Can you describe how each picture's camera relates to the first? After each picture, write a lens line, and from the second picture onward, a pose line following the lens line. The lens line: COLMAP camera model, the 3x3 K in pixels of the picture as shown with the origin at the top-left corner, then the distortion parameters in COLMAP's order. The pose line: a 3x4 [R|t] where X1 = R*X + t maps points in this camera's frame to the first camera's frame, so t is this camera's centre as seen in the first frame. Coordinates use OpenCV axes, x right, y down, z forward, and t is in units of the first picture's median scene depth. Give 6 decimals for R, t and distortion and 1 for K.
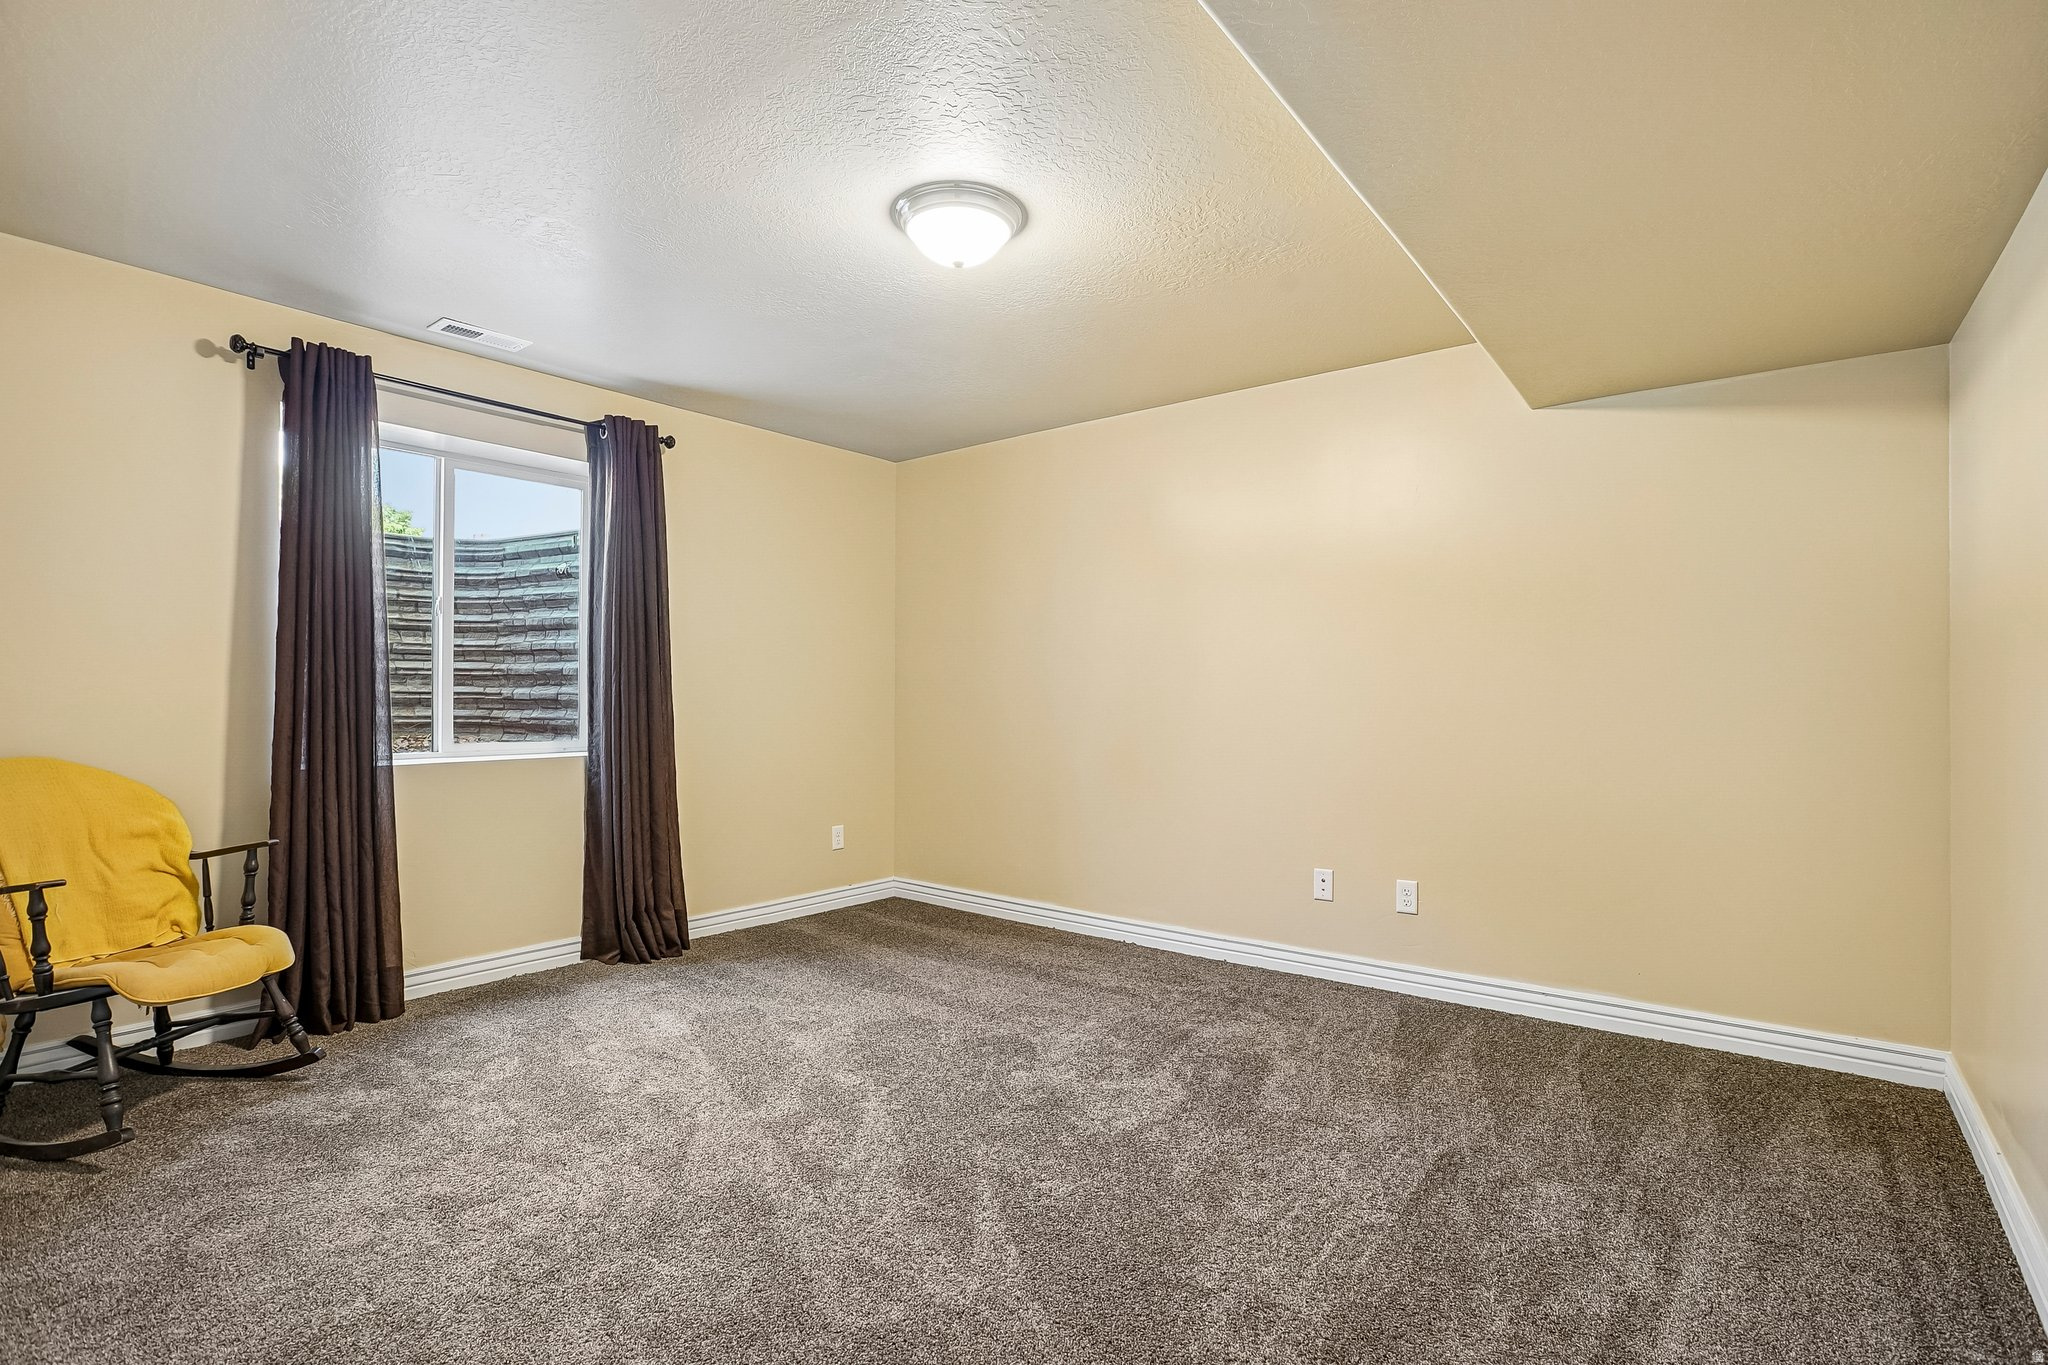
lens RADIAL K [[948.1, 0, 1034.3], [0, 948.1, 692.9], [0, 0, 1]] dist [-0.053741, 0.018719]
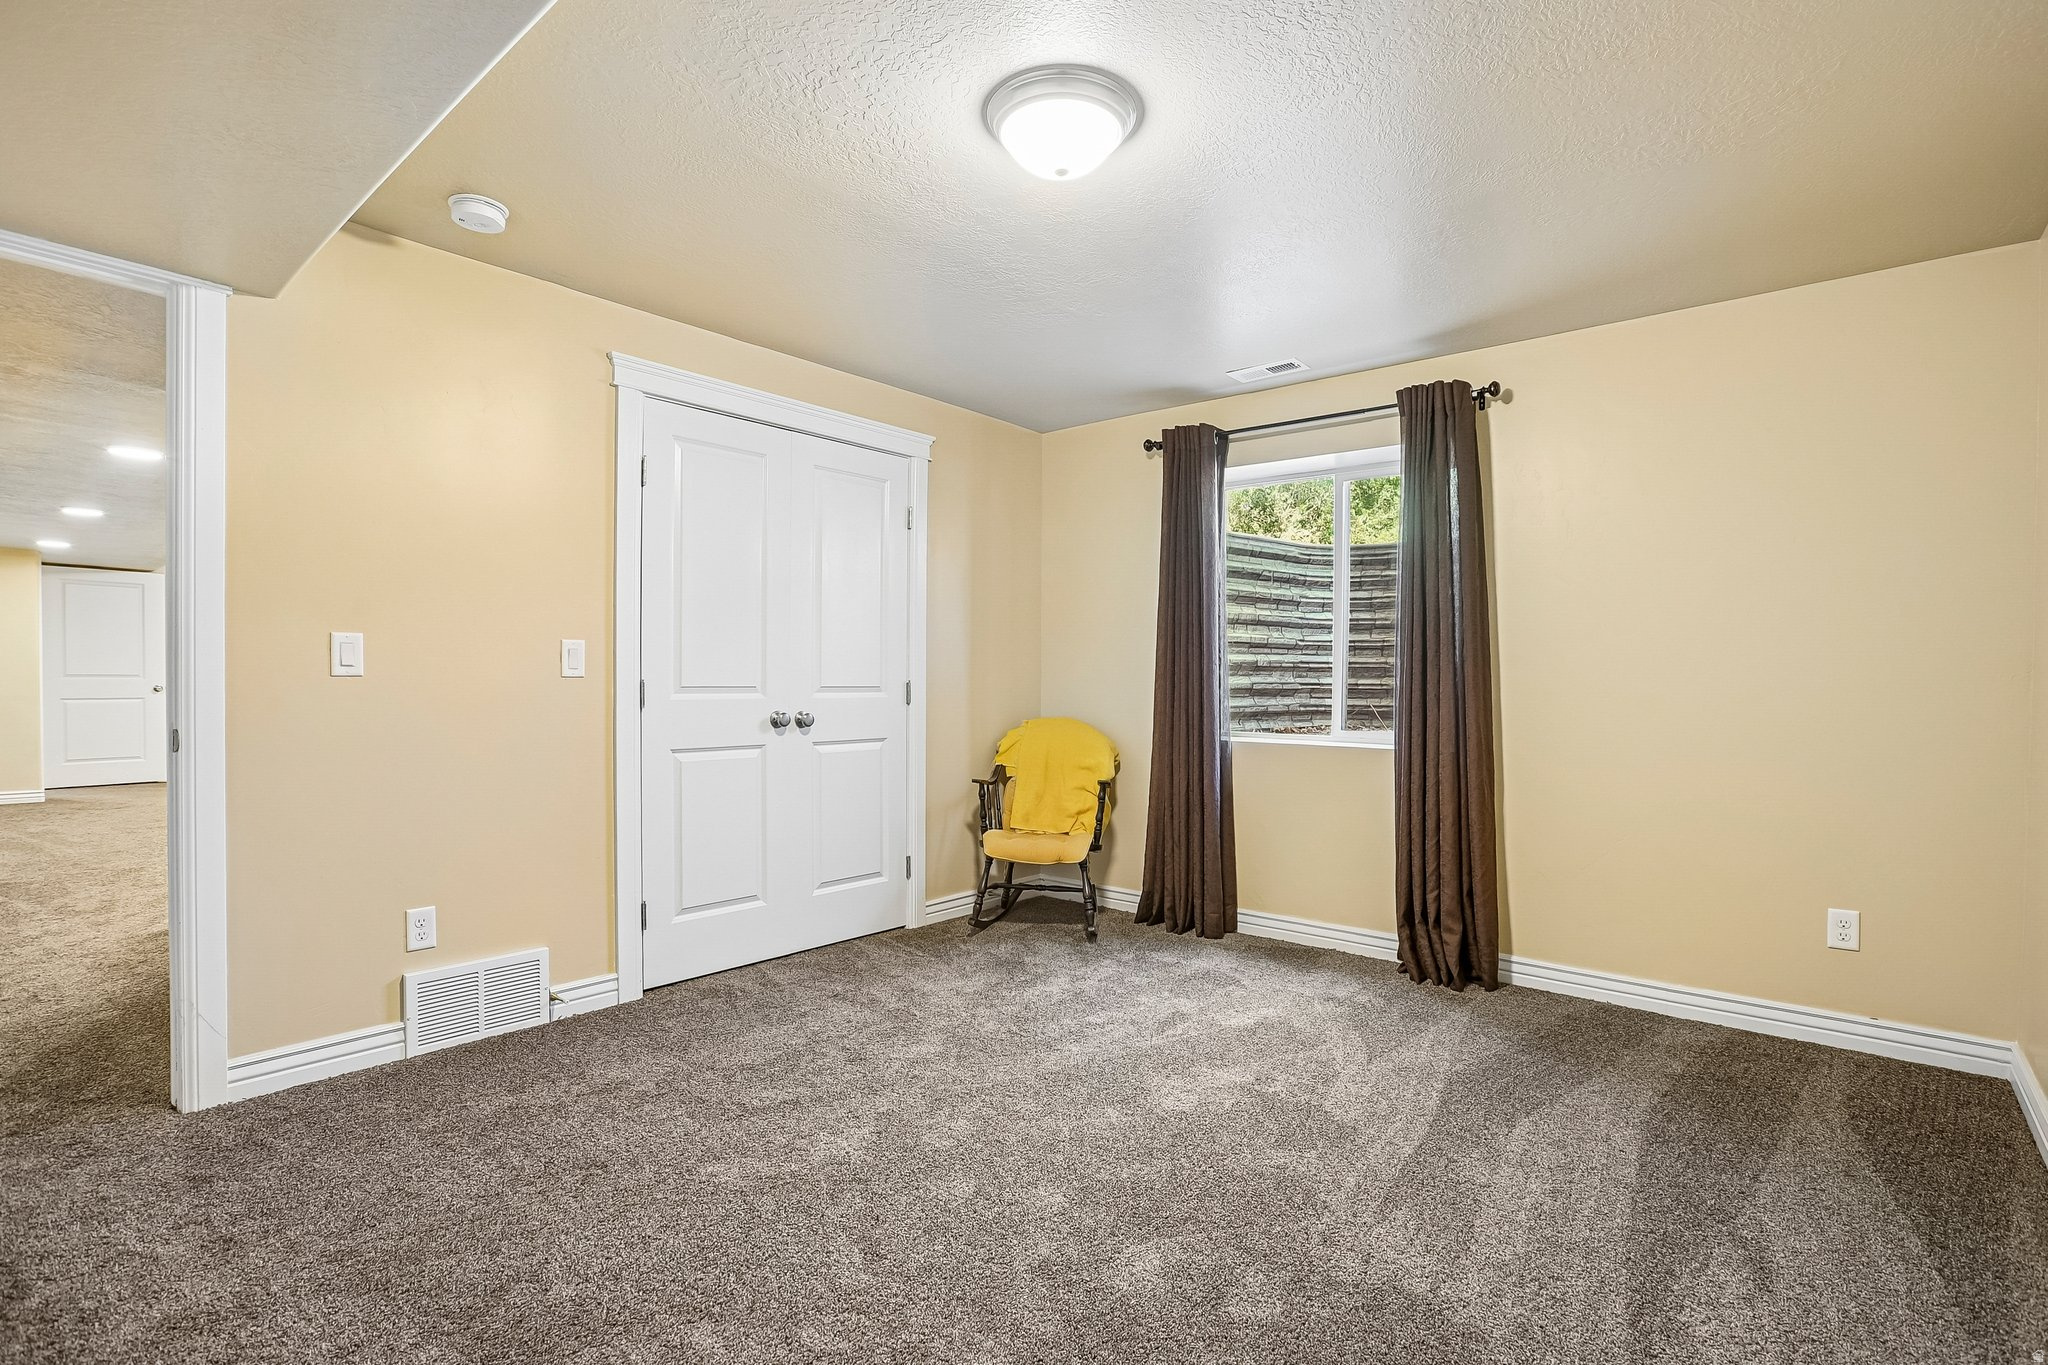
lens RADIAL K [[948.1, 0, 1034.3], [0, 948.1, 692.9], [0, 0, 1]] dist [-0.053741, 0.018719]
pose [[-0.030735, 0.004923, -0.999515, 0.531867], [-0.010669, 0.999929, 0.005253, 0.009006], [0.999471, 0.010826, -0.030680, 0.695775]]
